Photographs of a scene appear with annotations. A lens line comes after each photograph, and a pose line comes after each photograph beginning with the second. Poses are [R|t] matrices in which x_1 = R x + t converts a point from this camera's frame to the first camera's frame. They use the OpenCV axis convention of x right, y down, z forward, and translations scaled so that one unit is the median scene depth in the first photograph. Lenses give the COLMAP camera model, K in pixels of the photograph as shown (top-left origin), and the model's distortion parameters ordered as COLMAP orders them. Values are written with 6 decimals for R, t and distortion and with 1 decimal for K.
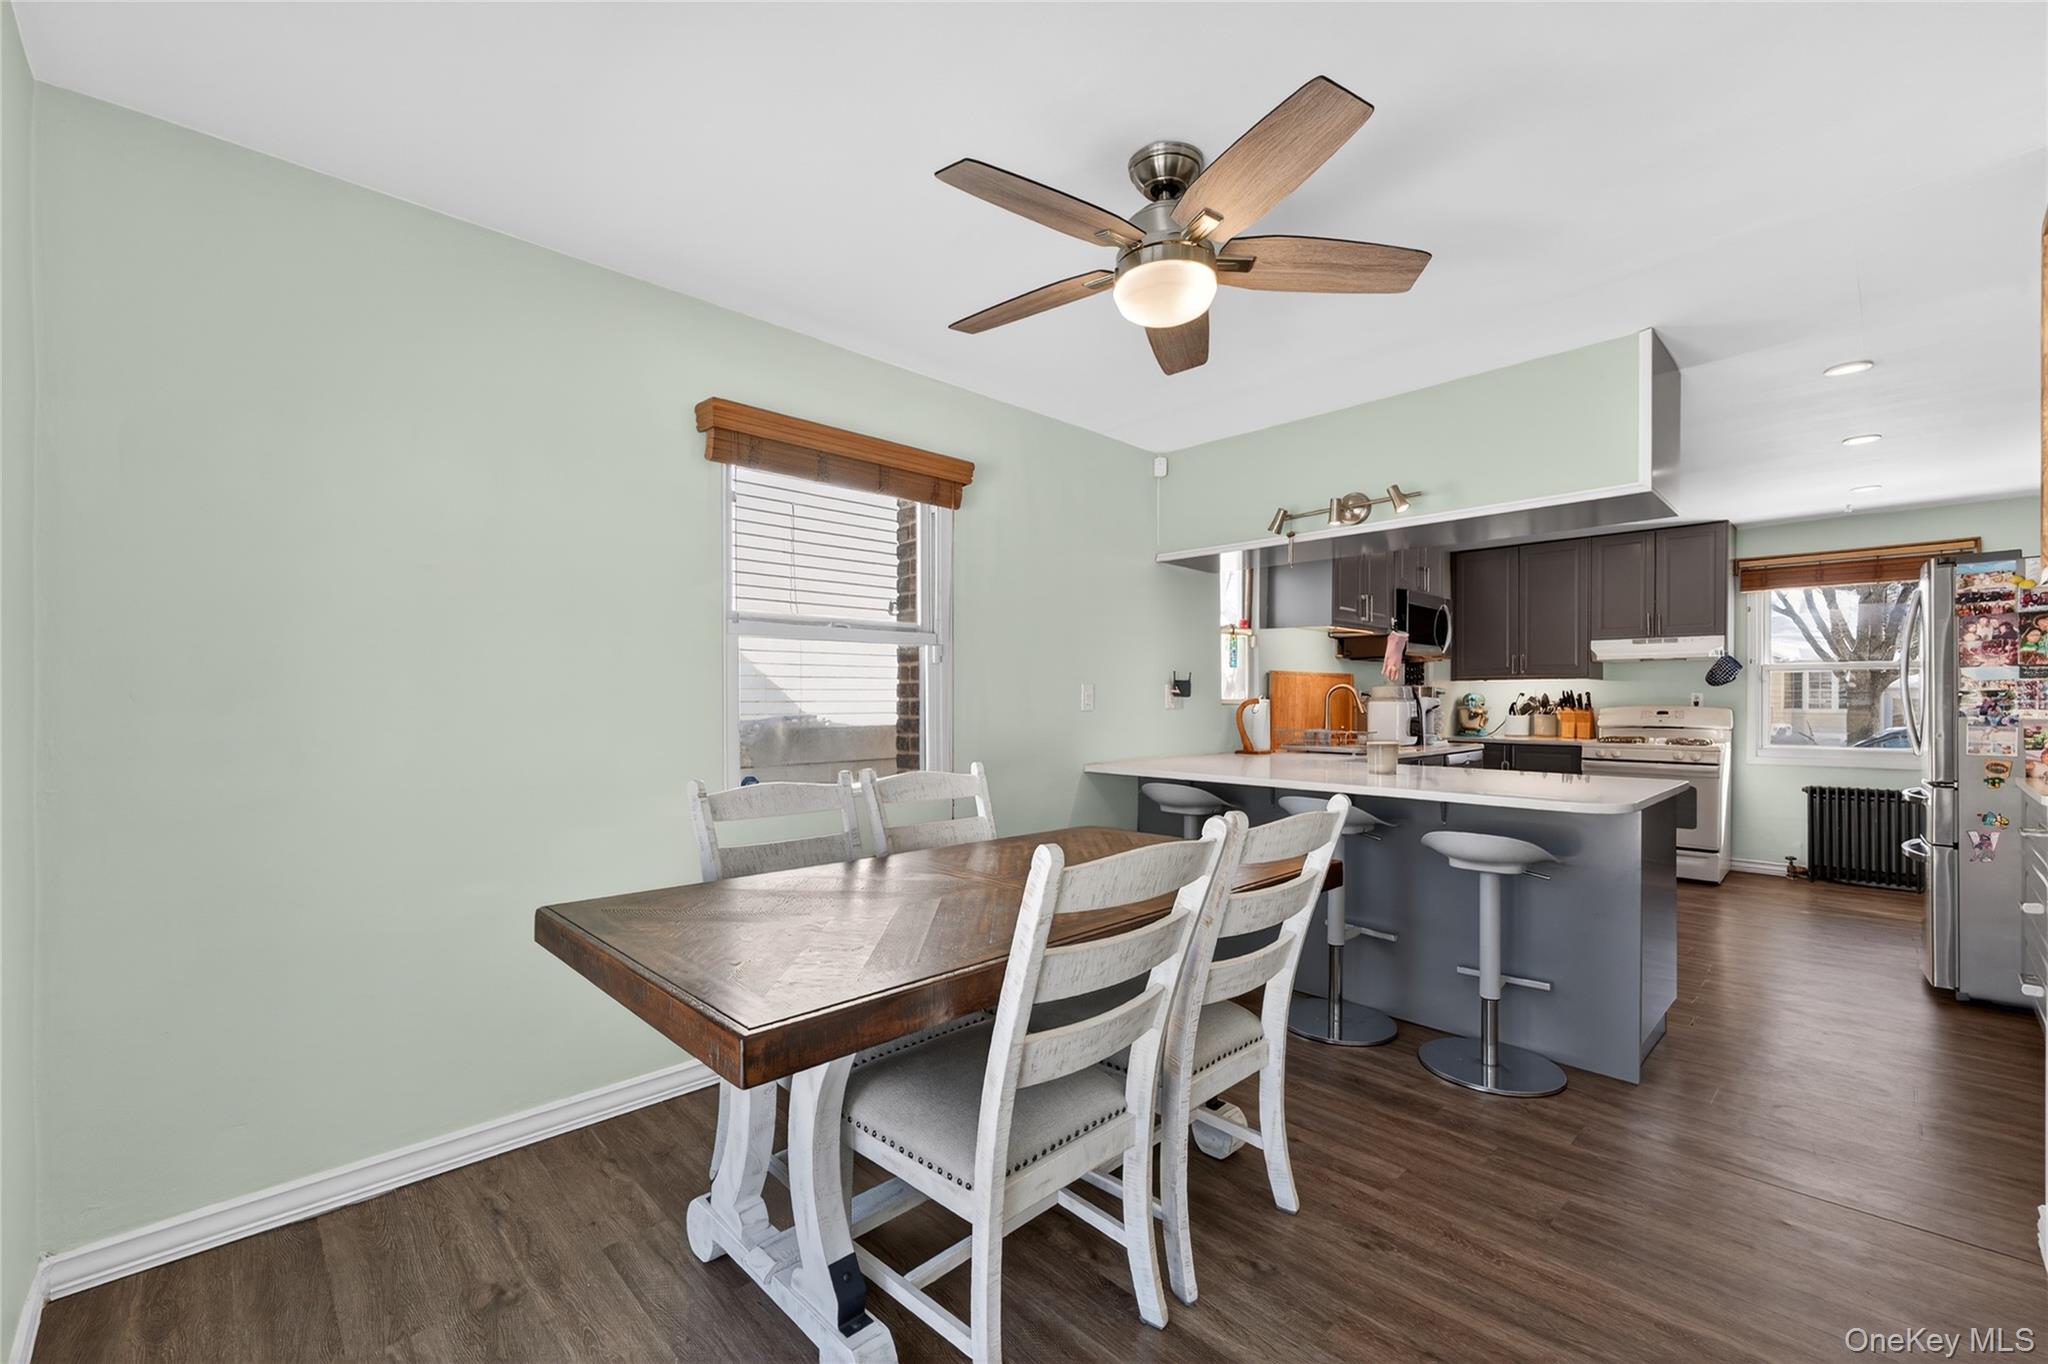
lens RADIAL K [[827.5, 0, 1023.1], [0, 827.5, 699.9], [0, 0, 1]] dist [-0.002905, 0.000152]
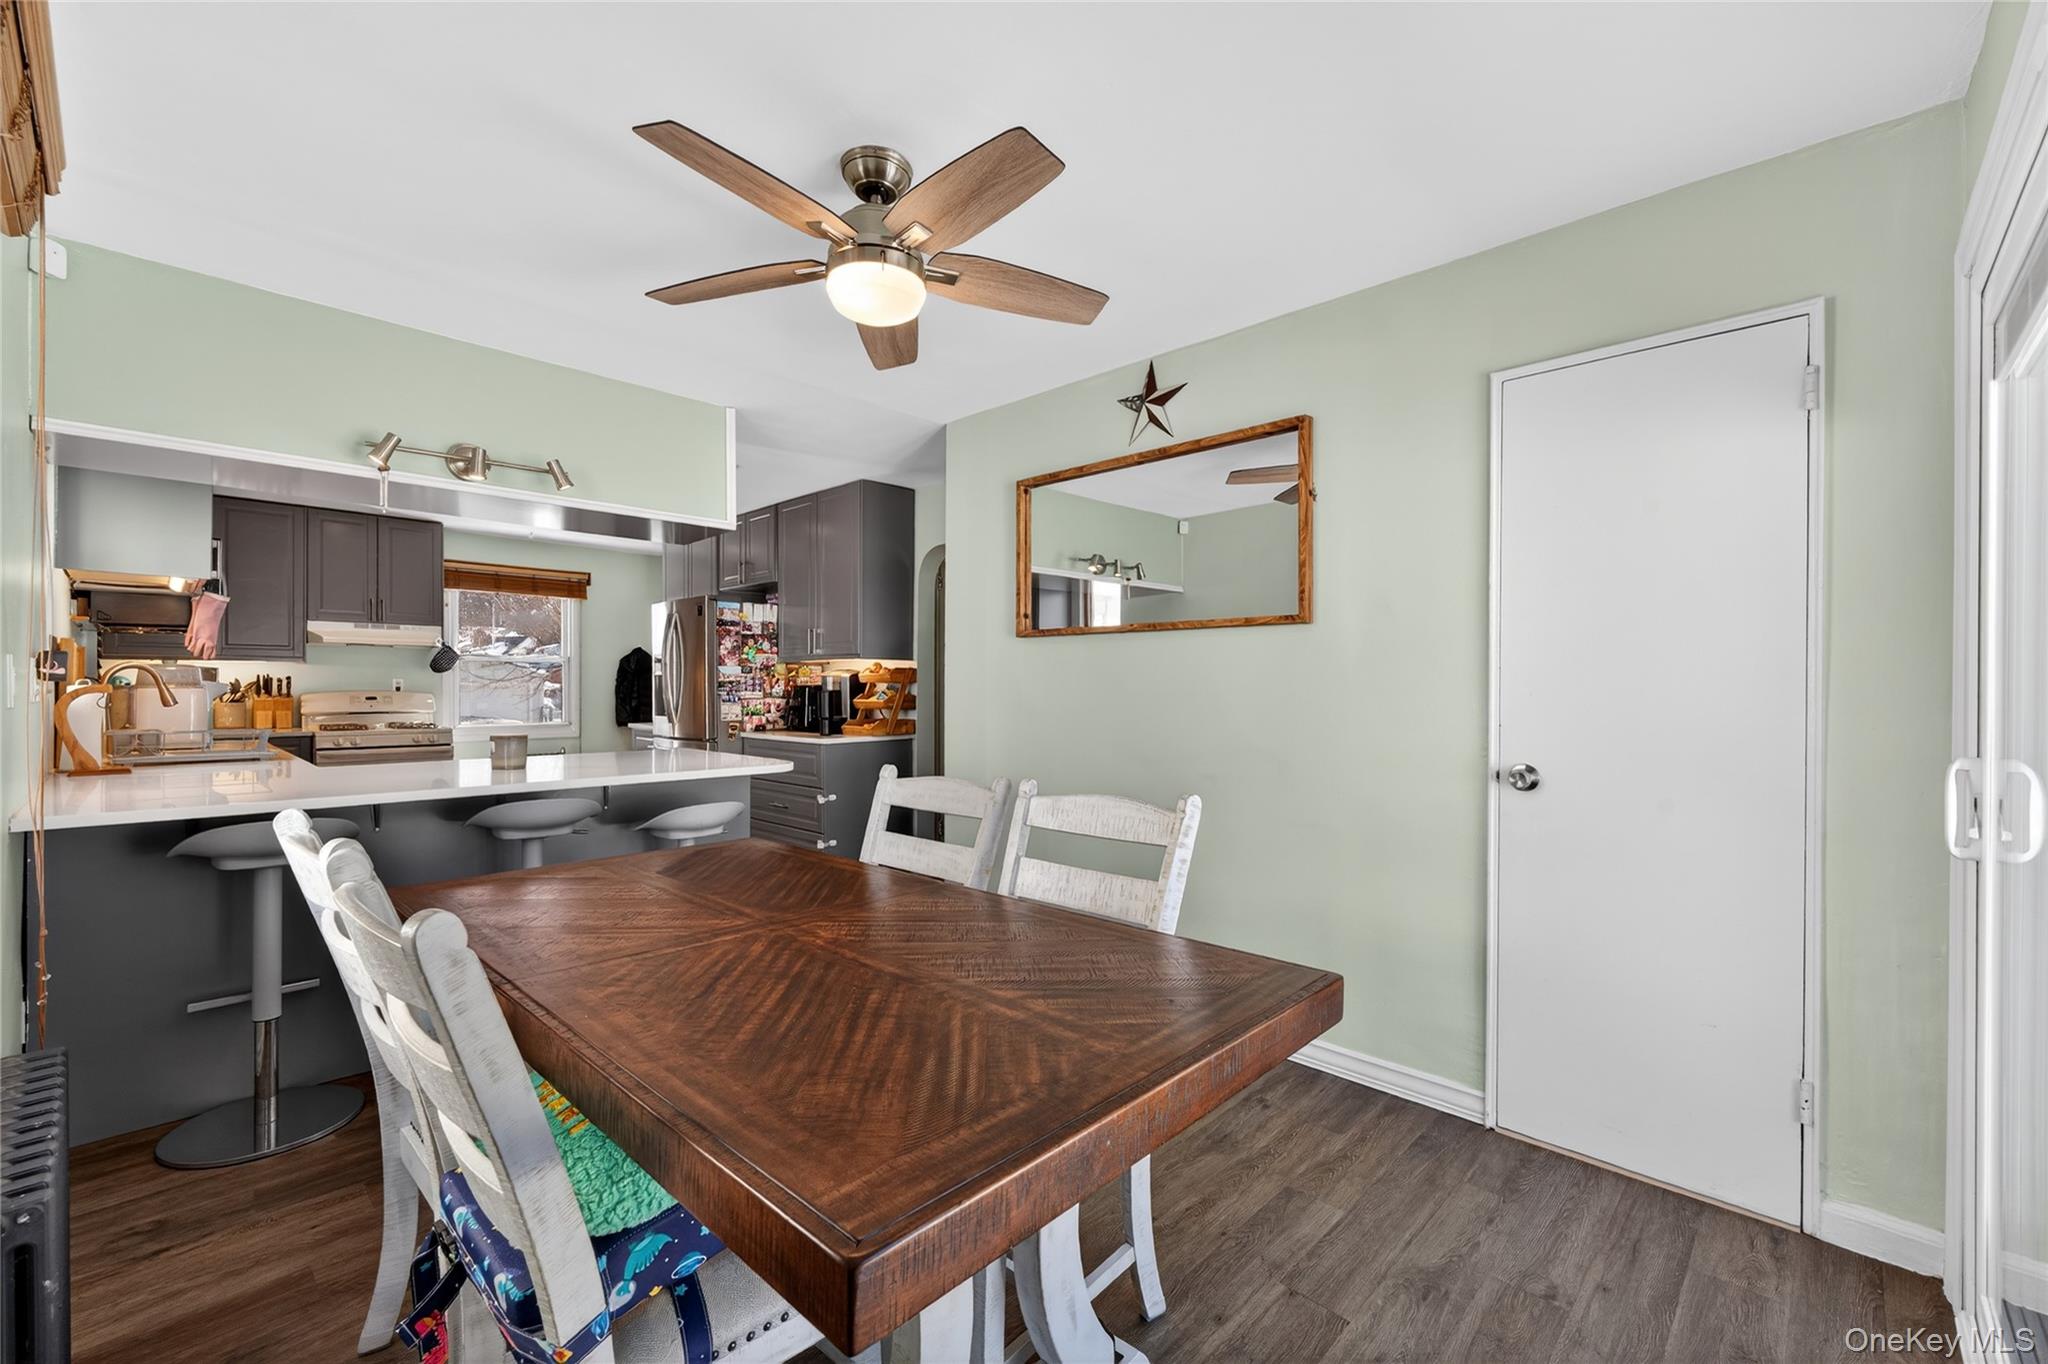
lens RADIAL K [[827.5, 0, 1015.4], [0, 827.5, 682.8], [0, 0, 1]] dist [-0.002905, 0.000152]
pose [[-0.048005, 0.002054, 0.998845, -0.287426], [-0.001764, 0.999996, -0.002141, -0.002607], [-0.998846, -0.001865, -0.048001, 0.292536]]
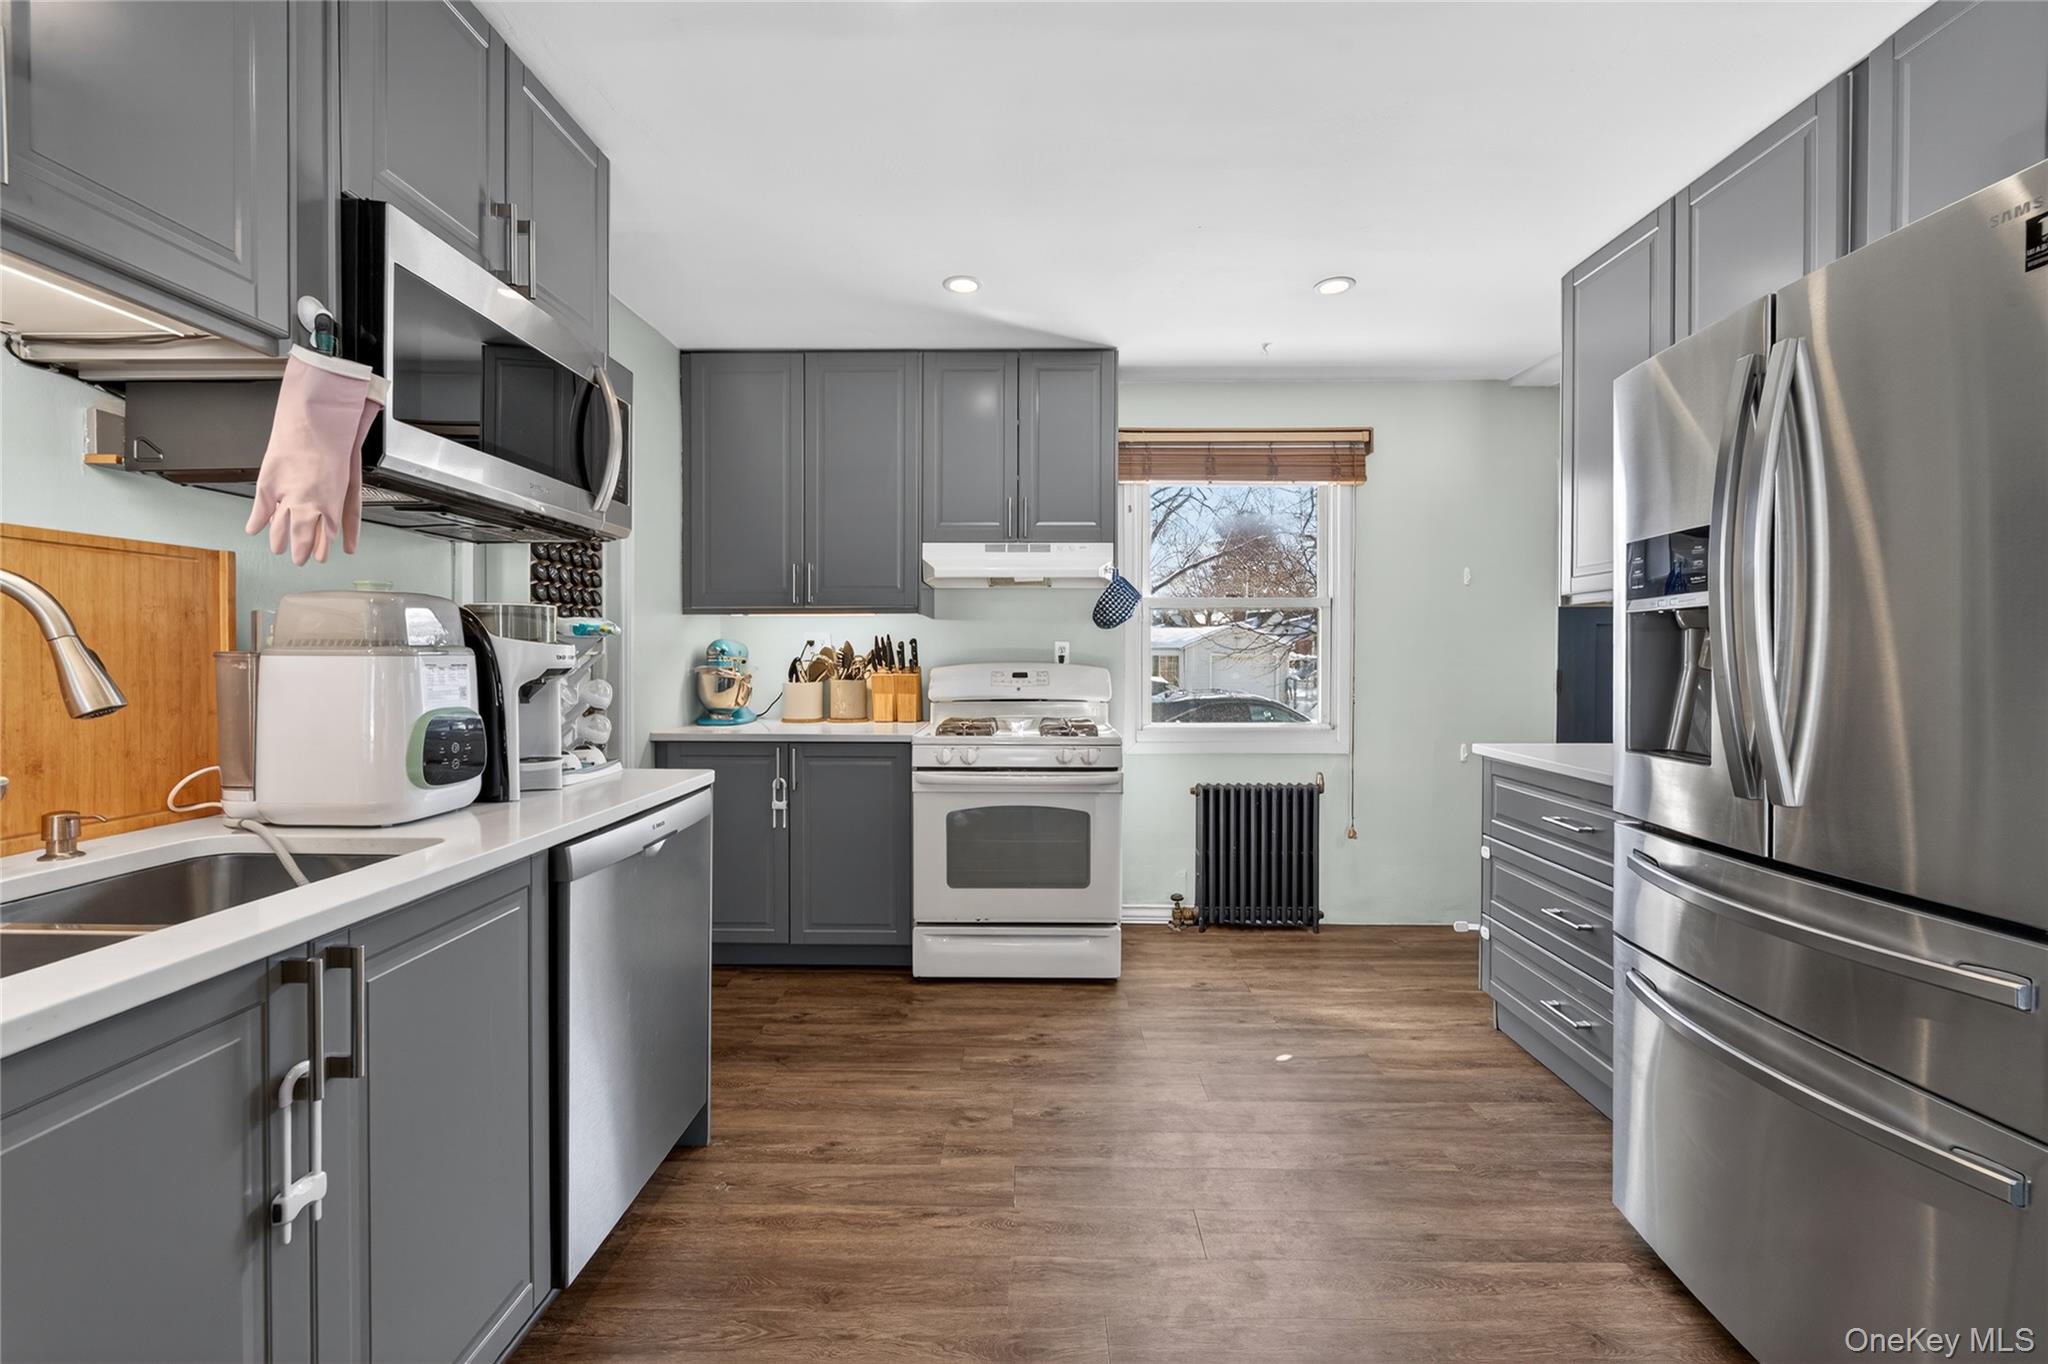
lens RADIAL K [[827.5, 0, 1029.5], [0, 827.5, 663.0], [0, 0, 1]] dist [-0.002905, 0.000152]
pose [[0.699225, -0.006297, 0.714874, 0.387123], [-0.000740, 0.999954, 0.009531, 0.001580], [-0.714901, -0.007193, 0.699188, 0.633354]]
